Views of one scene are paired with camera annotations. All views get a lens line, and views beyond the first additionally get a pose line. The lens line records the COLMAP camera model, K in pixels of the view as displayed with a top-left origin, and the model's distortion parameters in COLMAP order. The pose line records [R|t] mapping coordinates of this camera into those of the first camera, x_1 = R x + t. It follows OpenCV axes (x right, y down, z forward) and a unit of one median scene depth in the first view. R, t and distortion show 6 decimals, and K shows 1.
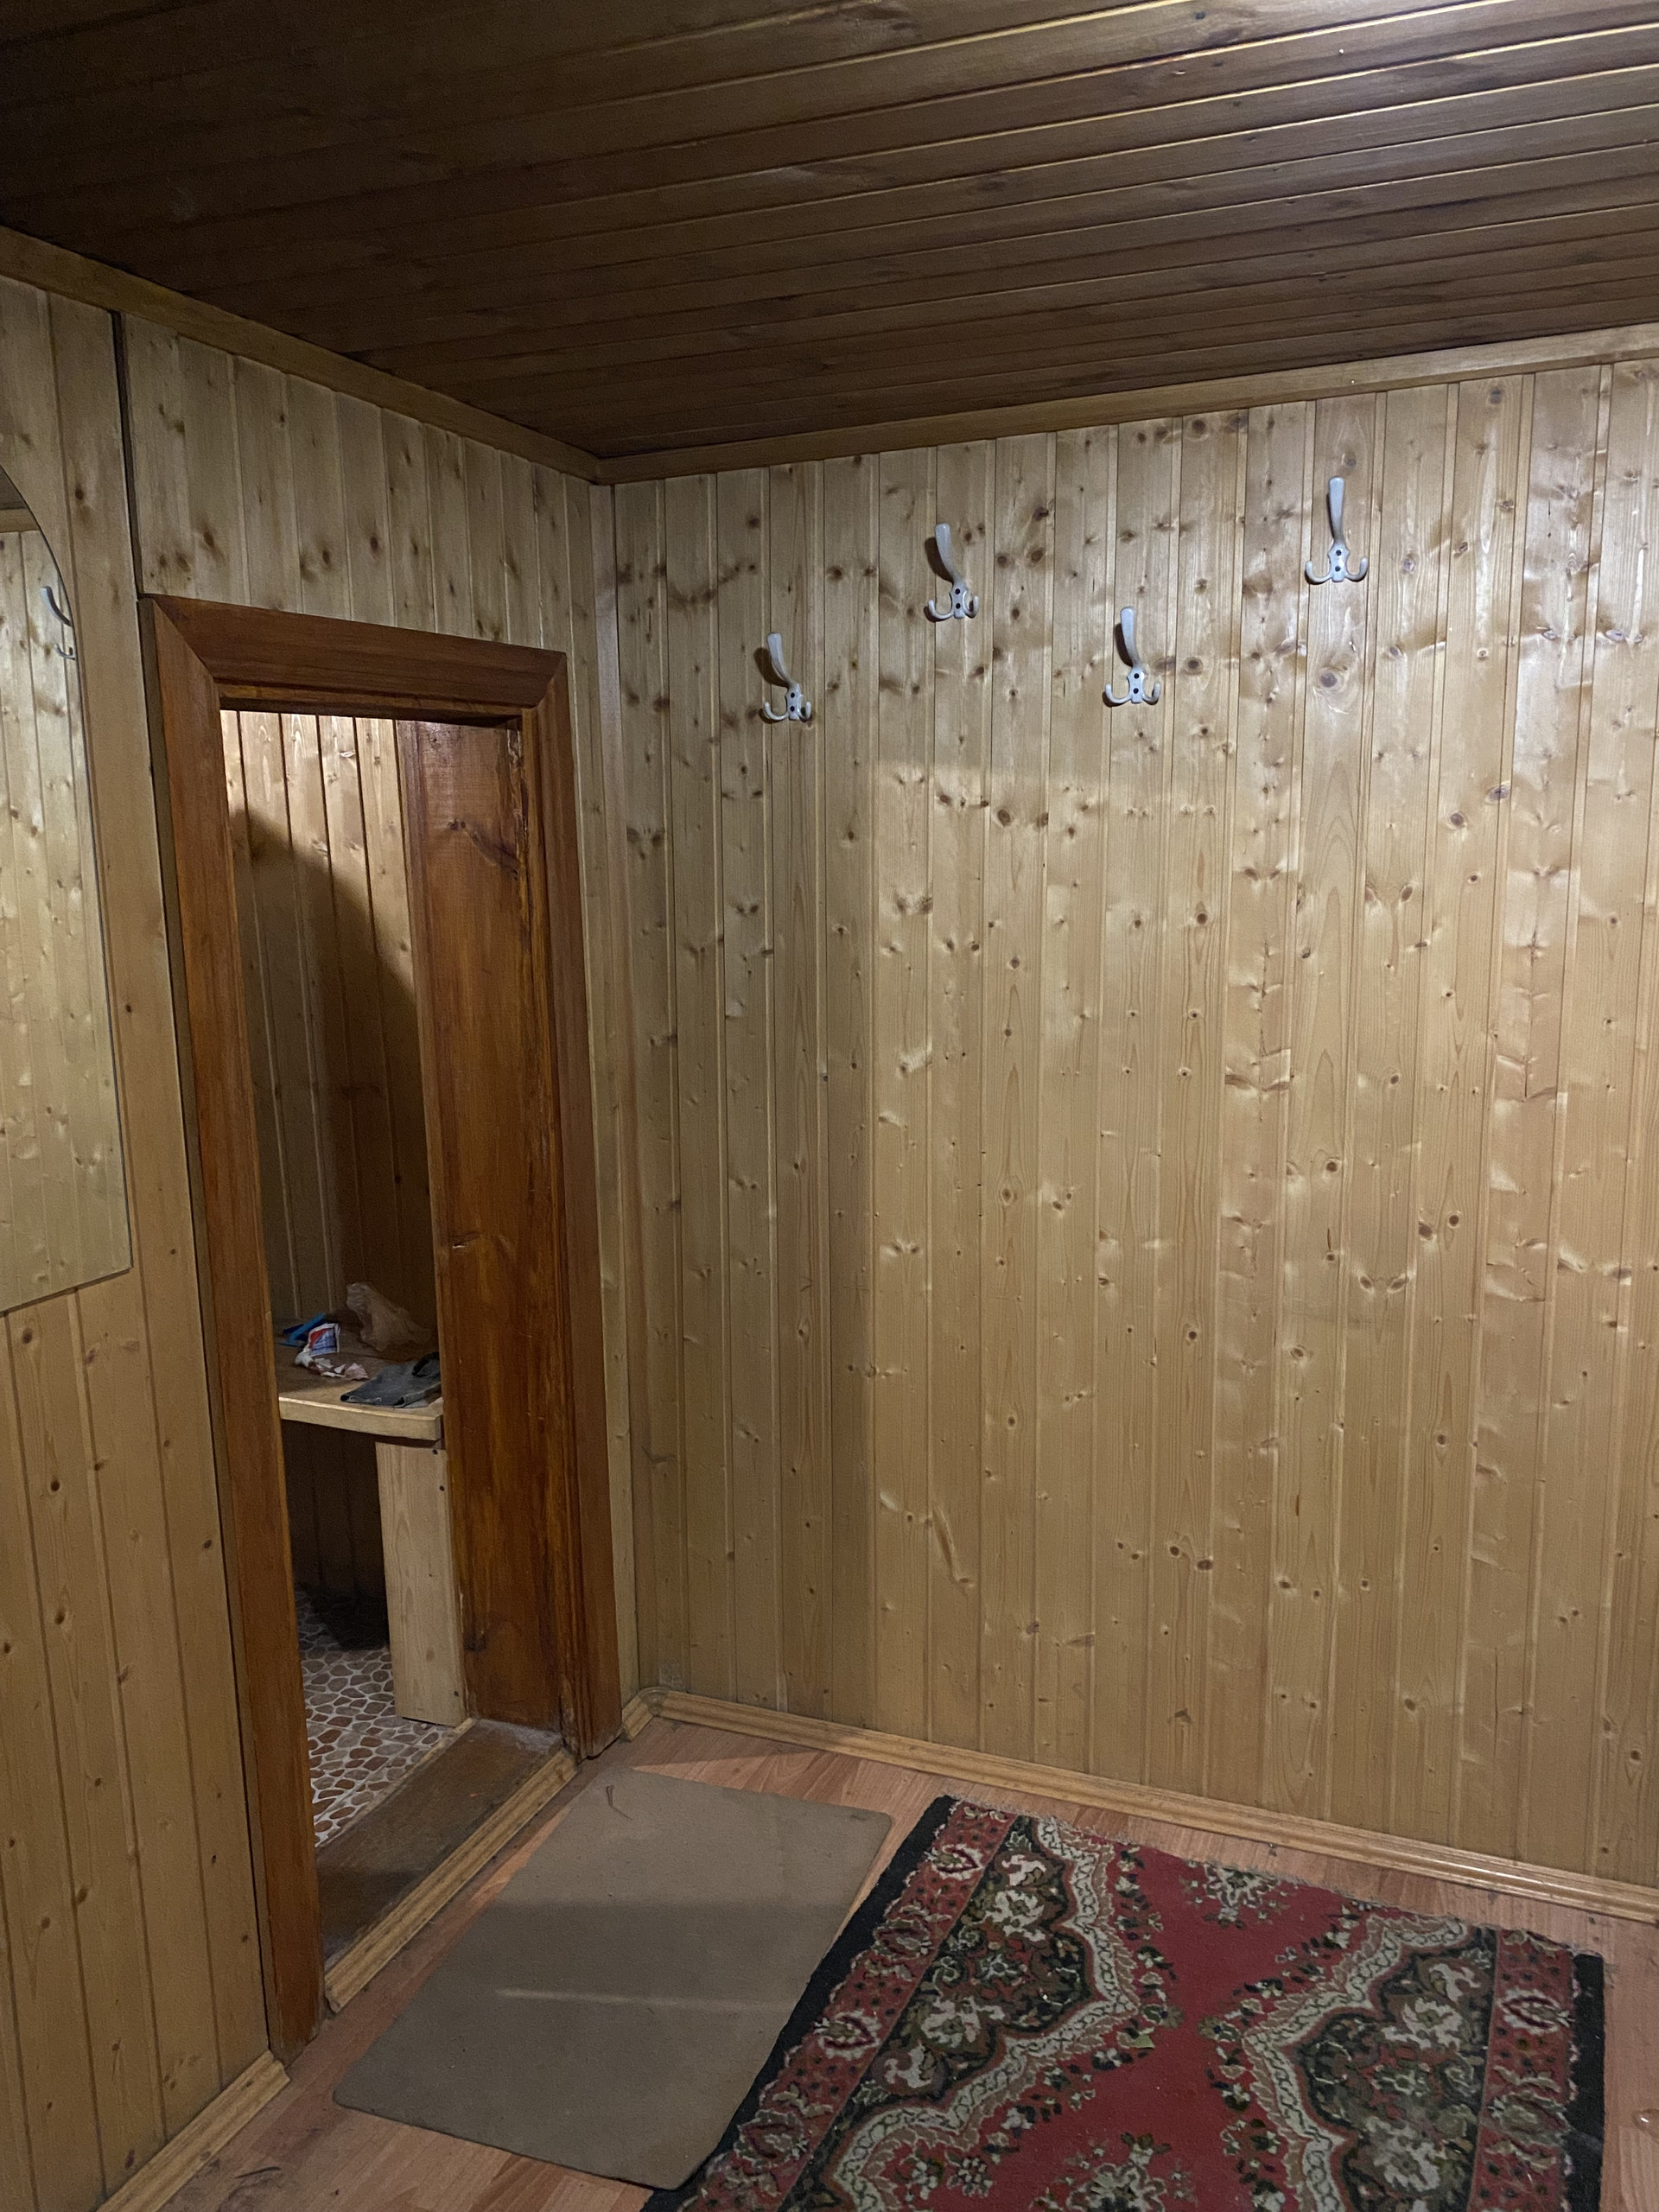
lens RADIAL K [[1664.5, 0, 839.7], [0, 1664.5, 1104.8], [0, 0, 1]] dist [0.004738, -0.020311]
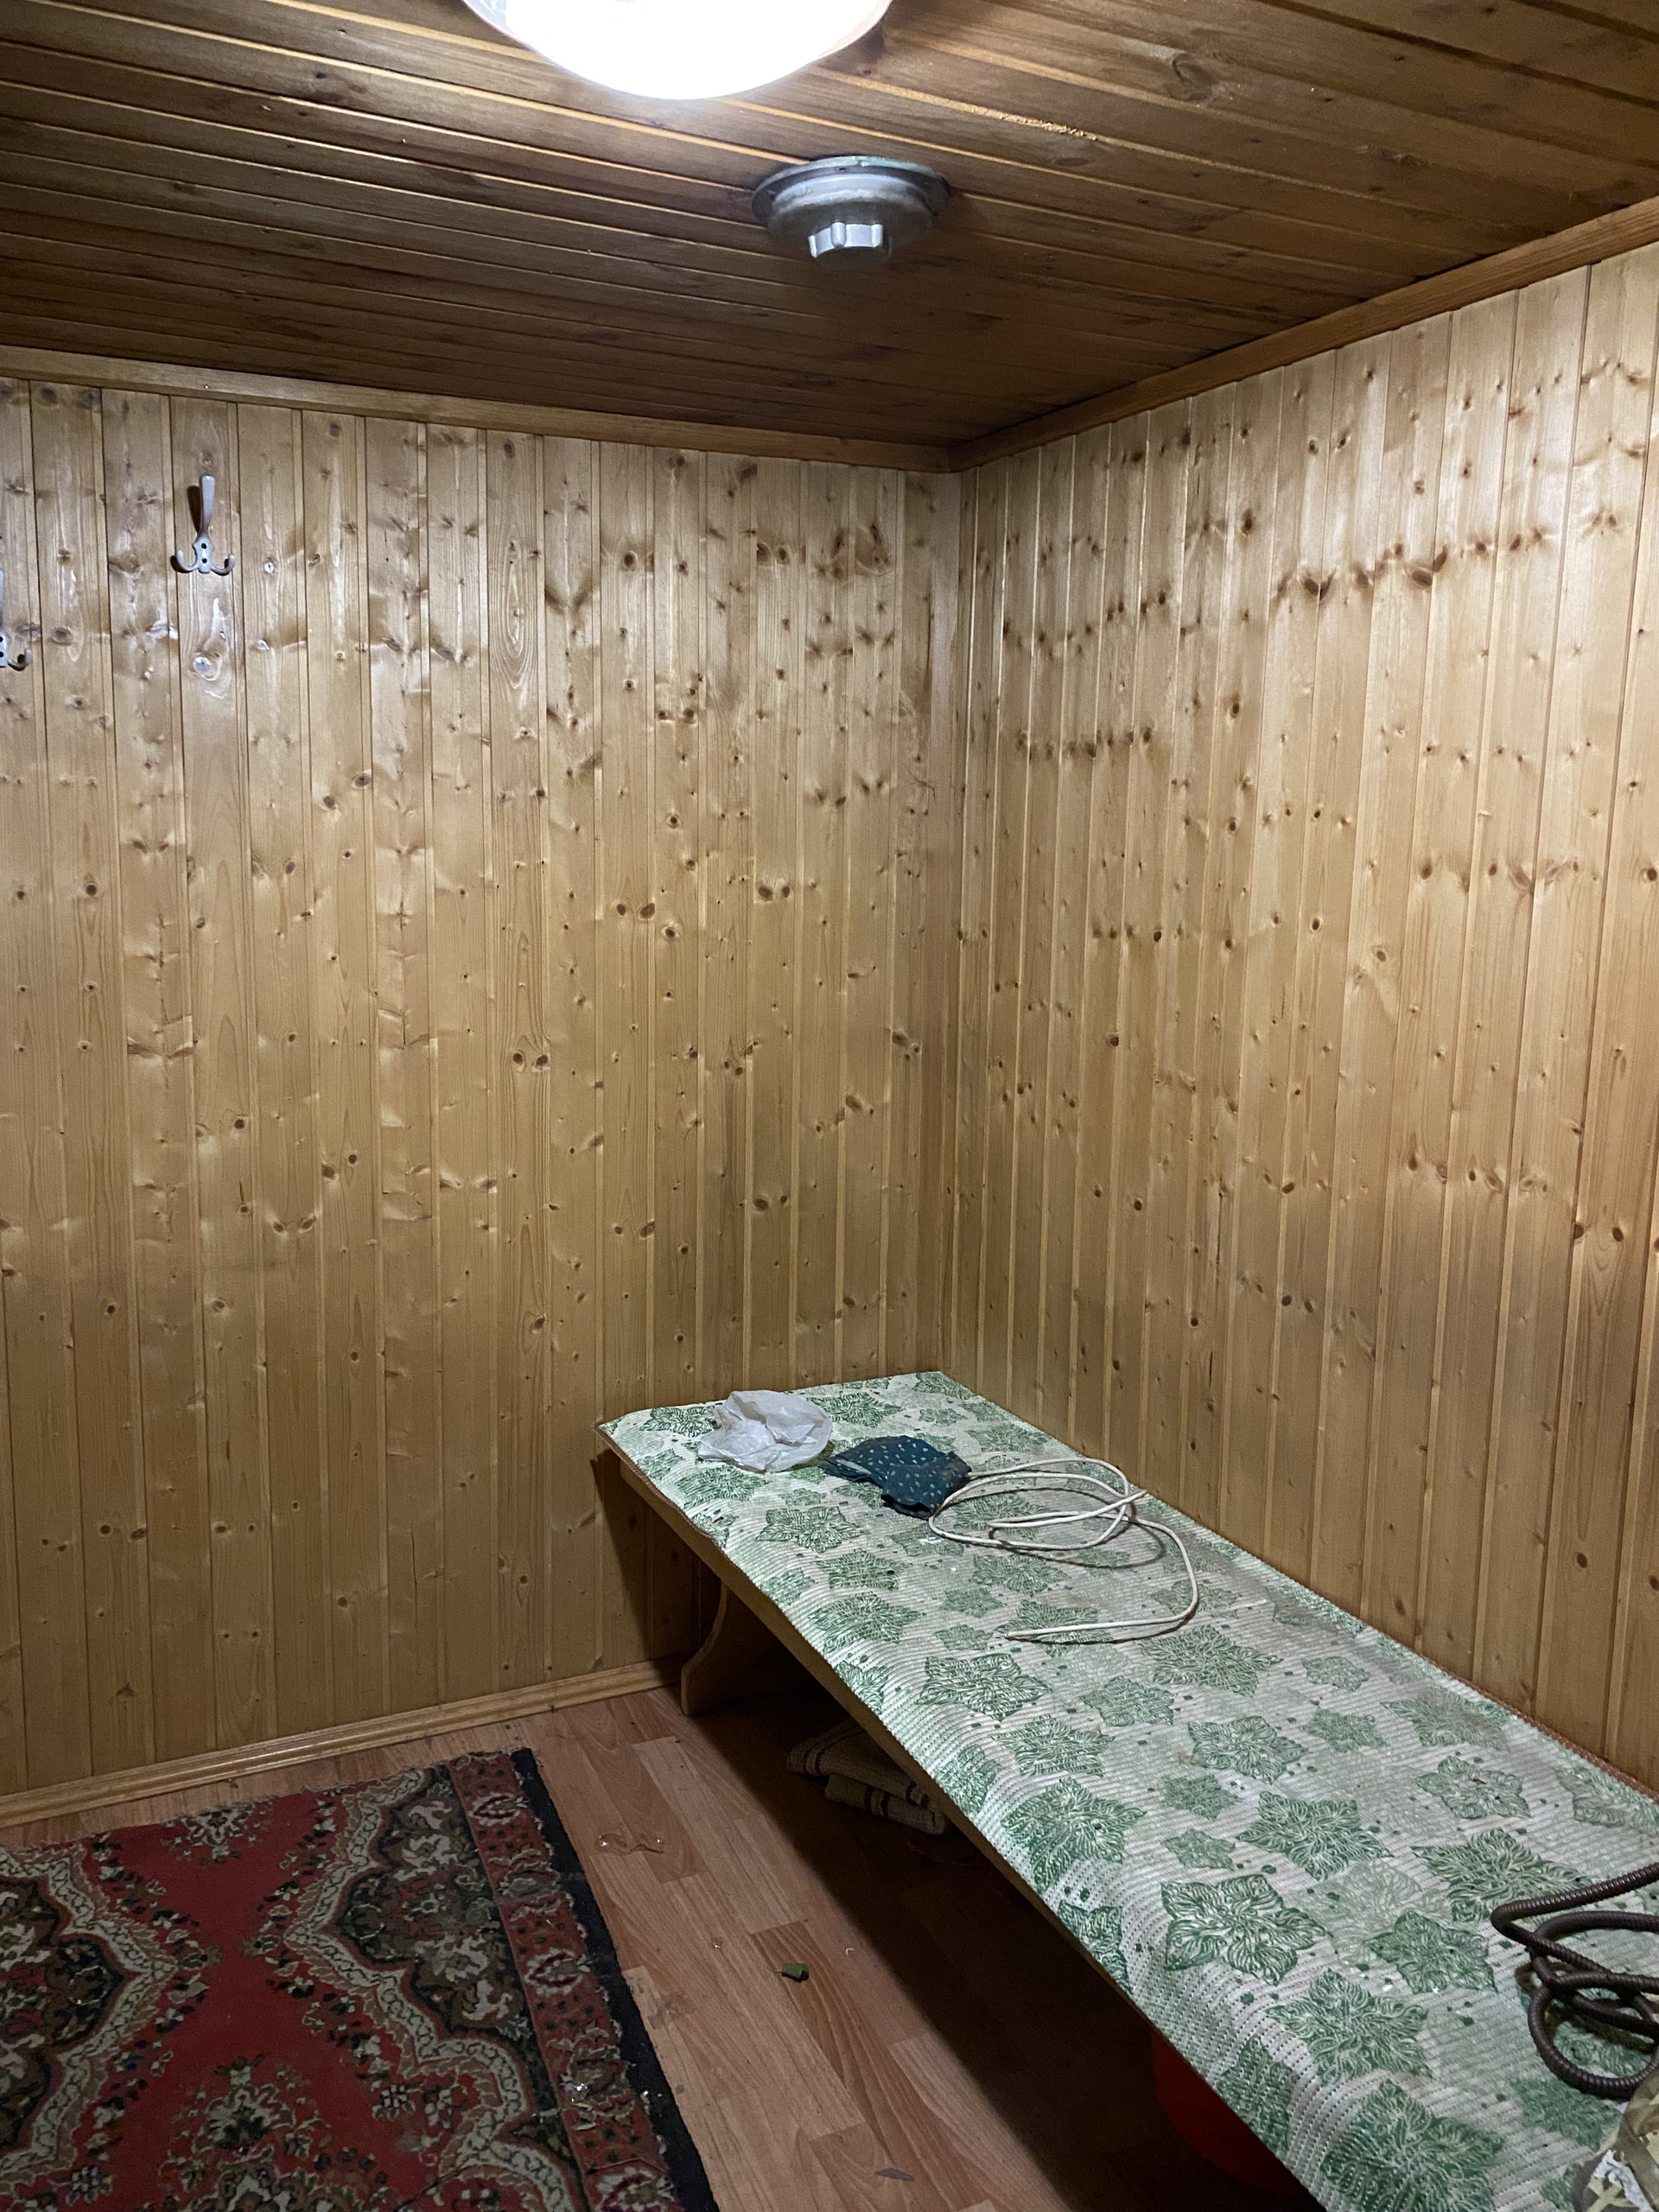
lens RADIAL K [[1664.5, 0, 839.7], [0, 1664.5, 1104.8], [0, 0, 1]] dist [0.004738, -0.020311]
pose [[0.656729, -0.092617, 0.748418, -0.260531], [0.091004, 0.994910, 0.043266, 0.014622], [-0.748616, 0.039695, 0.661815, 0.006834]]
